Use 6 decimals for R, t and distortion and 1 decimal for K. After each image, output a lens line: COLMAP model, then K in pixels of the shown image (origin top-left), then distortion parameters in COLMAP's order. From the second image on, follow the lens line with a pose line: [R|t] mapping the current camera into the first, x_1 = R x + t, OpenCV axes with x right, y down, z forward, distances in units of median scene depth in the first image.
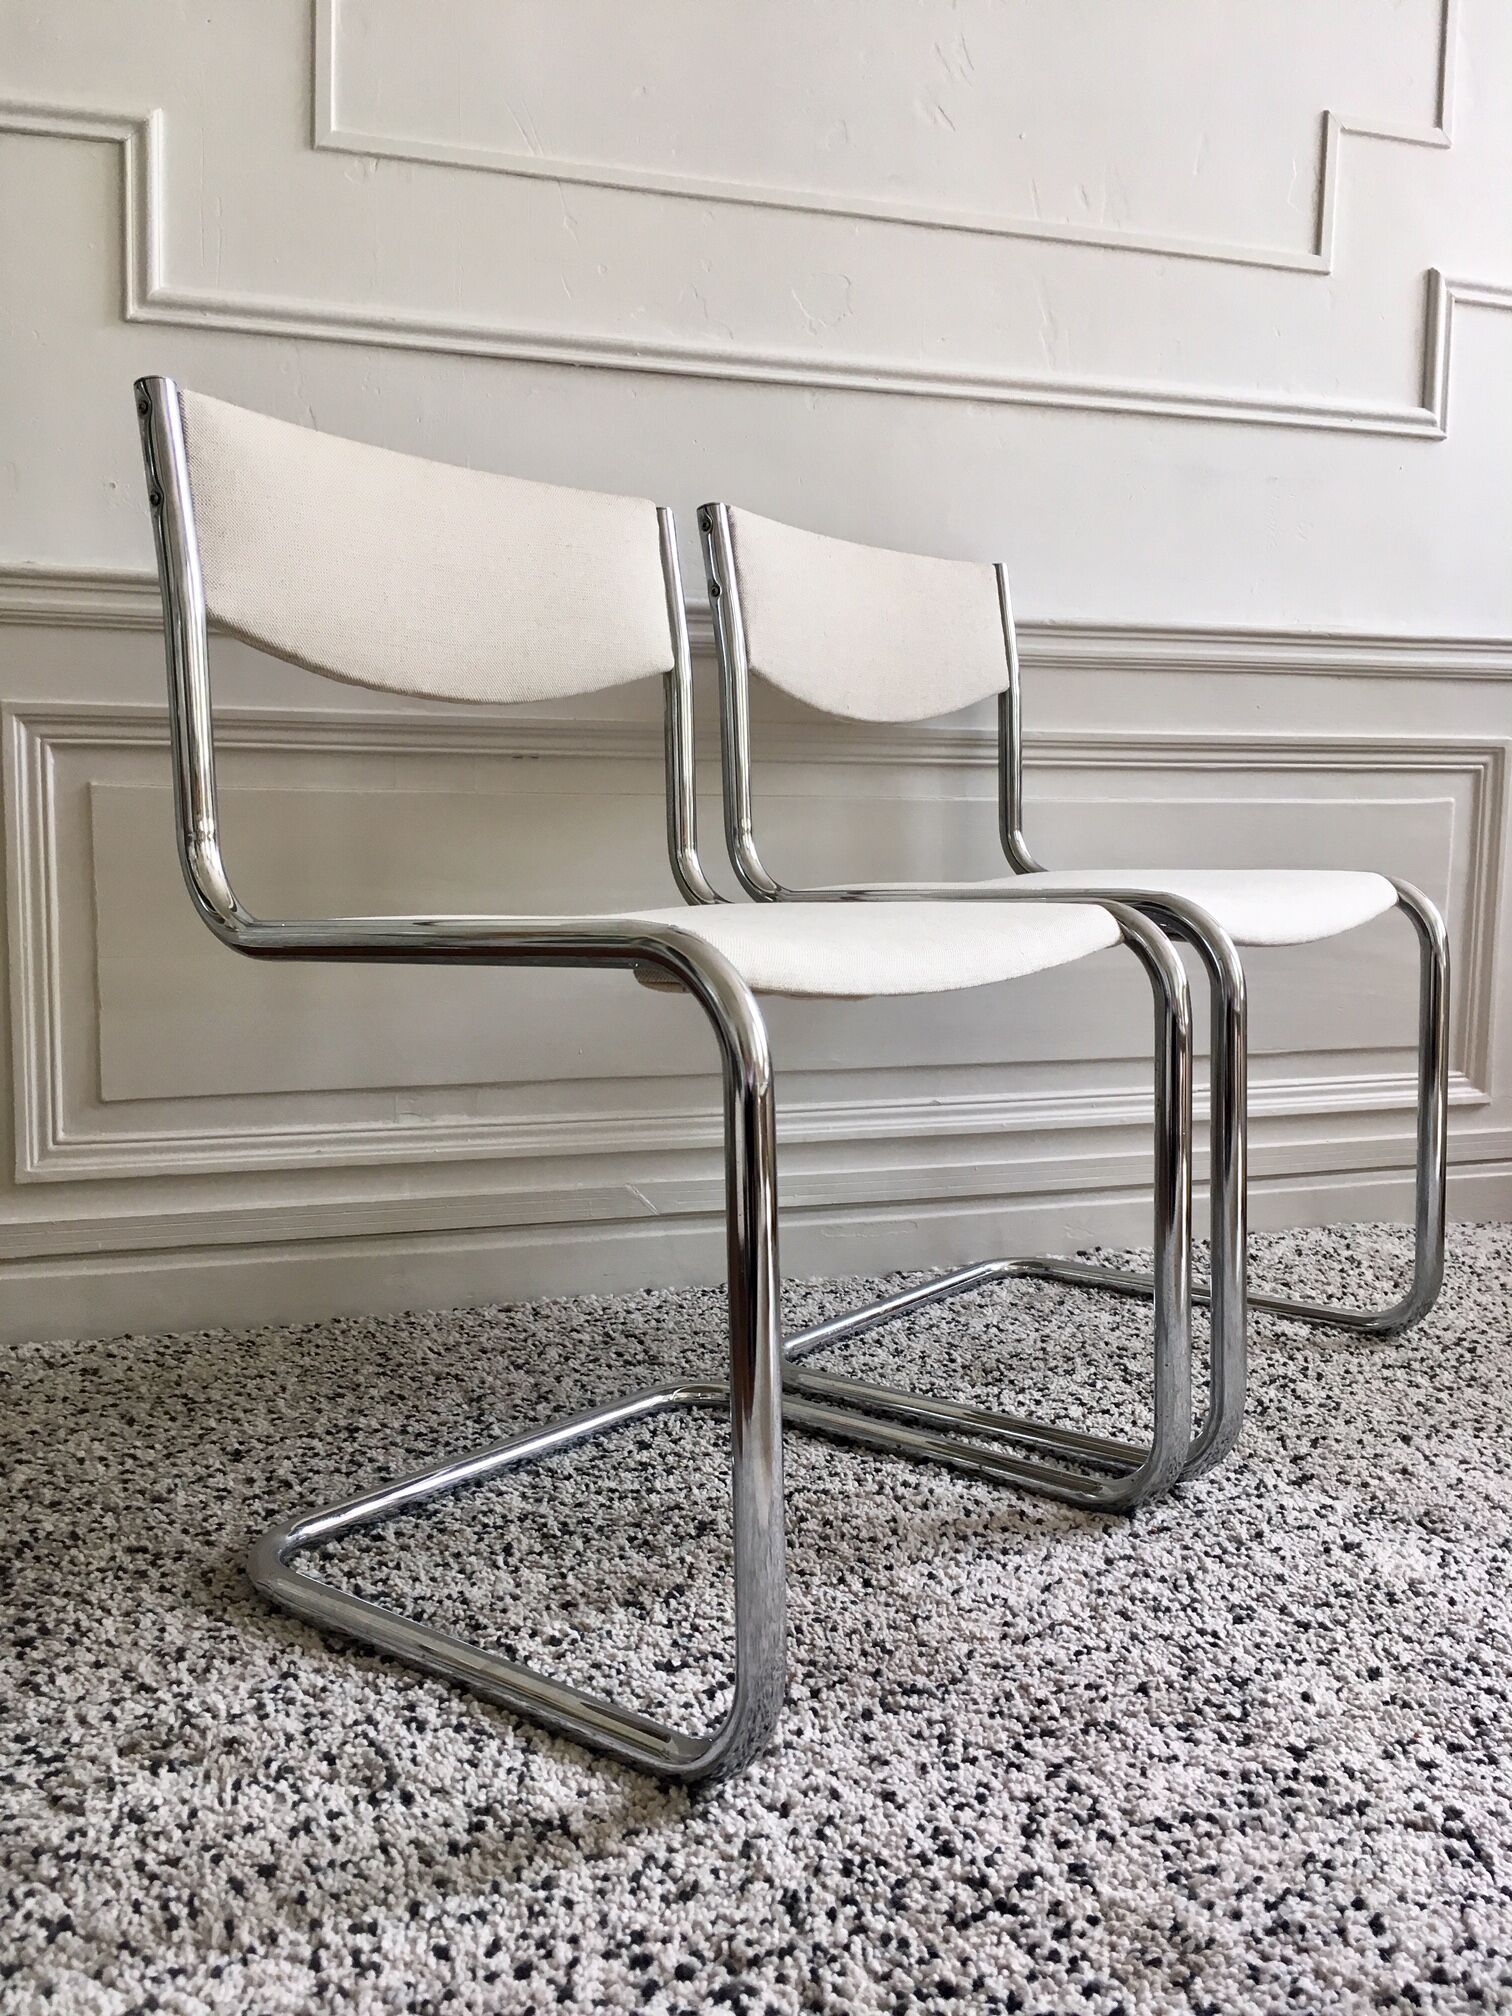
lens RADIAL K [[1707.0, 0, 758.5], [0, 1707.0, 1008.4], [0, 0, 1]] dist [0.070196, -0.089796]
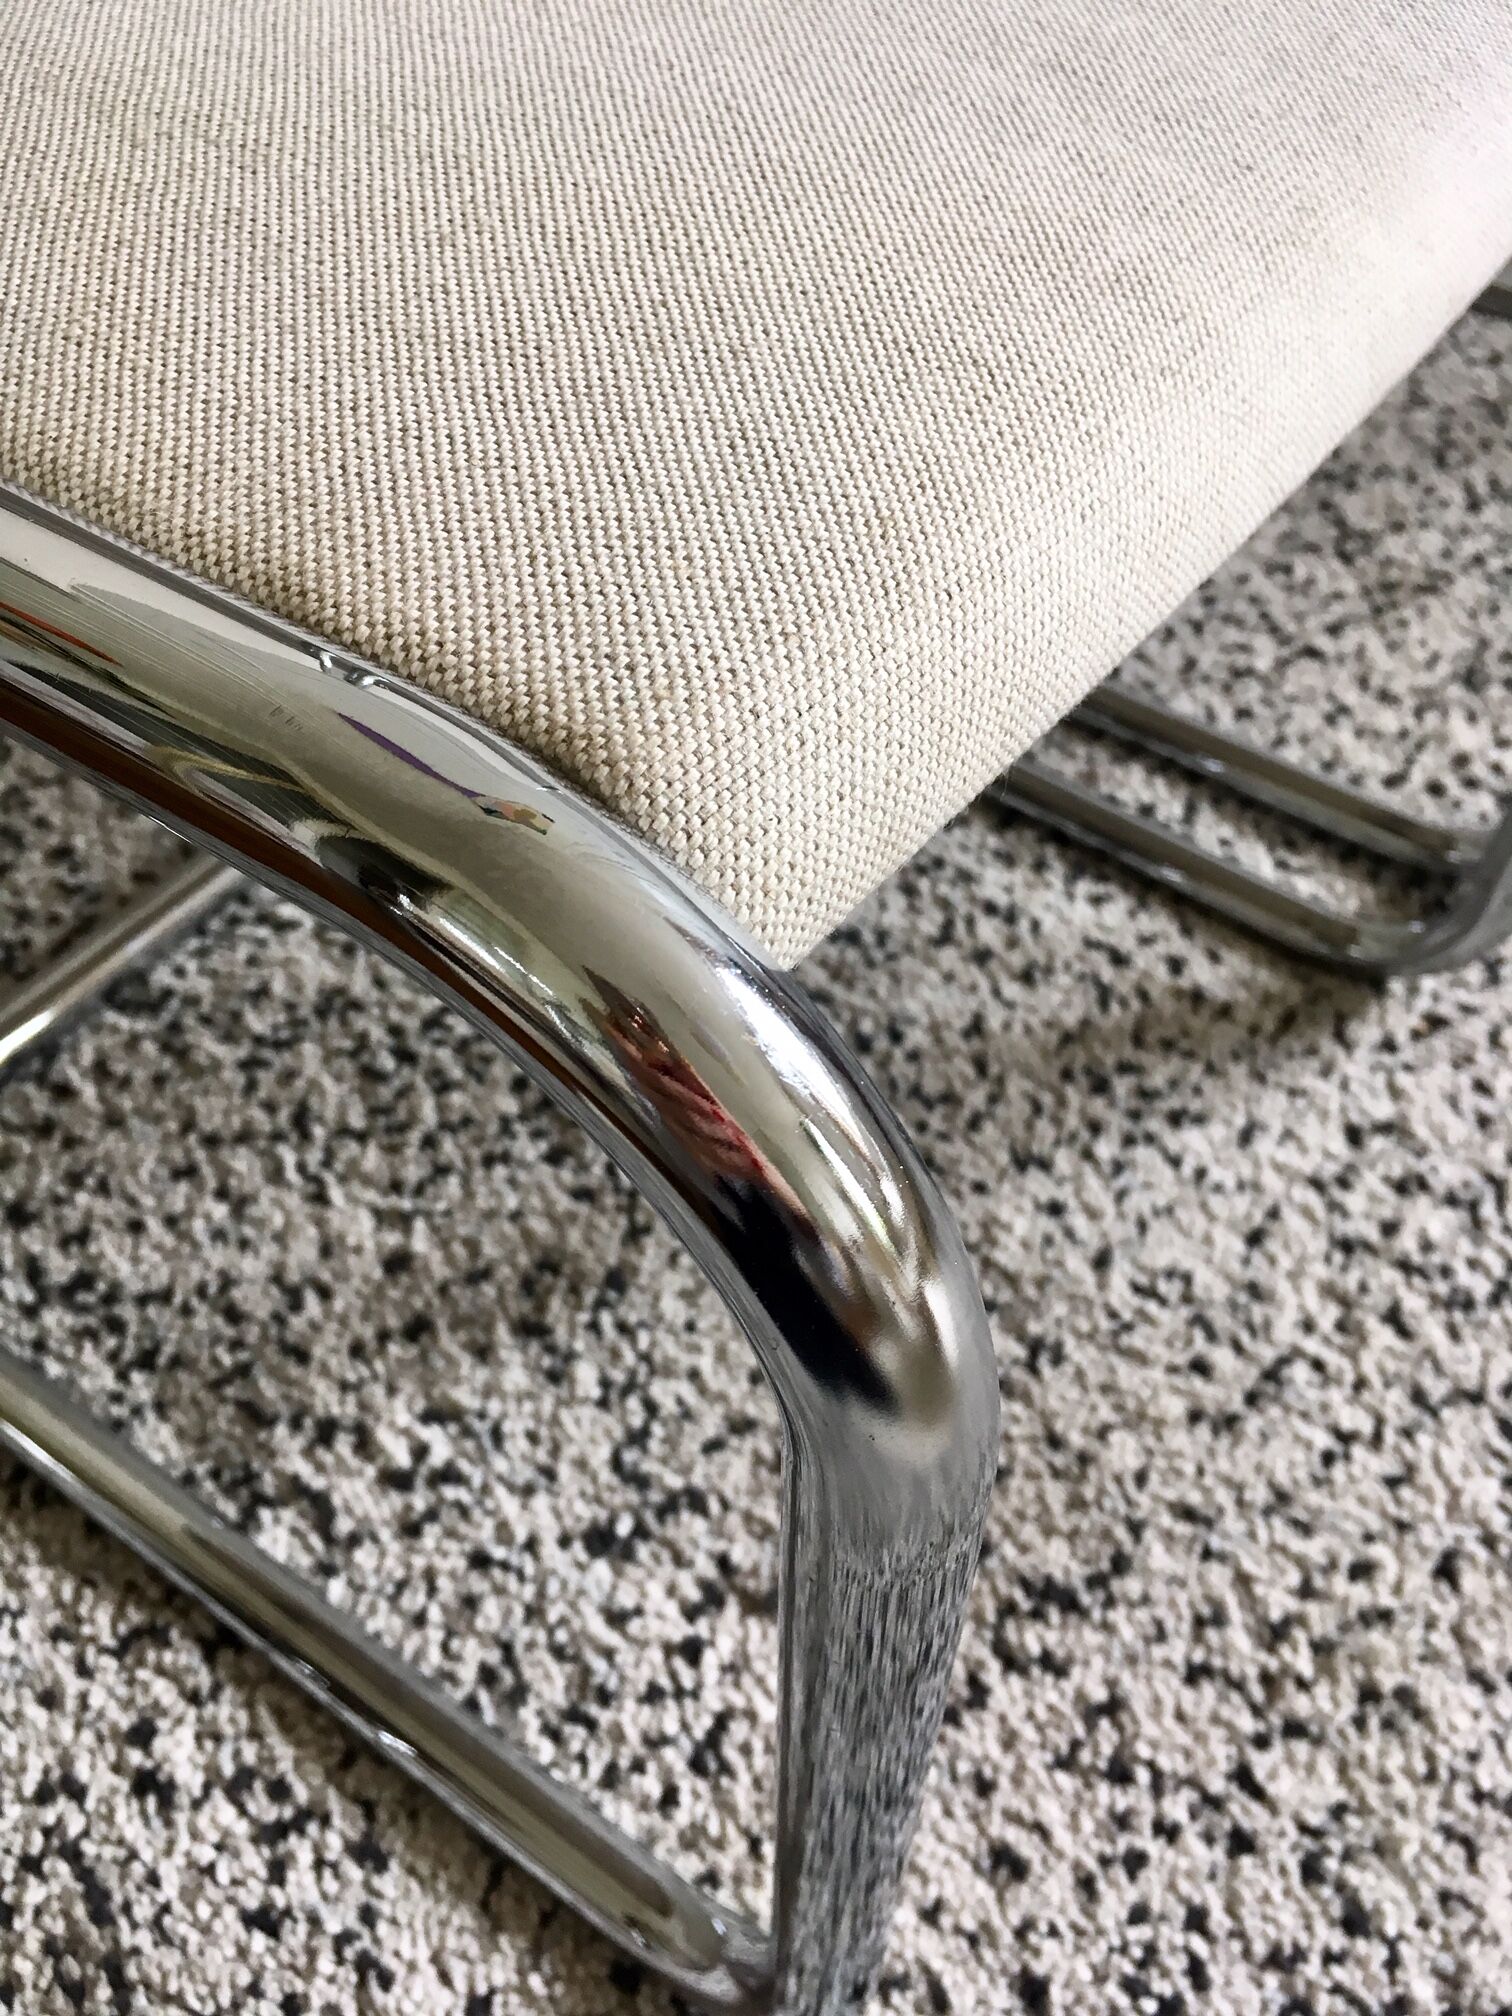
lens RADIAL K [[1748.9, 0, 764.2], [0, 1748.9, 1008.1], [0, 0, 1]] dist [0.052134, -0.063852]
pose [[0.998169, -0.030231, 0.052399, -0.020877], [-0.015958, 0.703914, 0.710106, -0.110586], [-0.058352, -0.709642, 0.702142, 0.550434]]
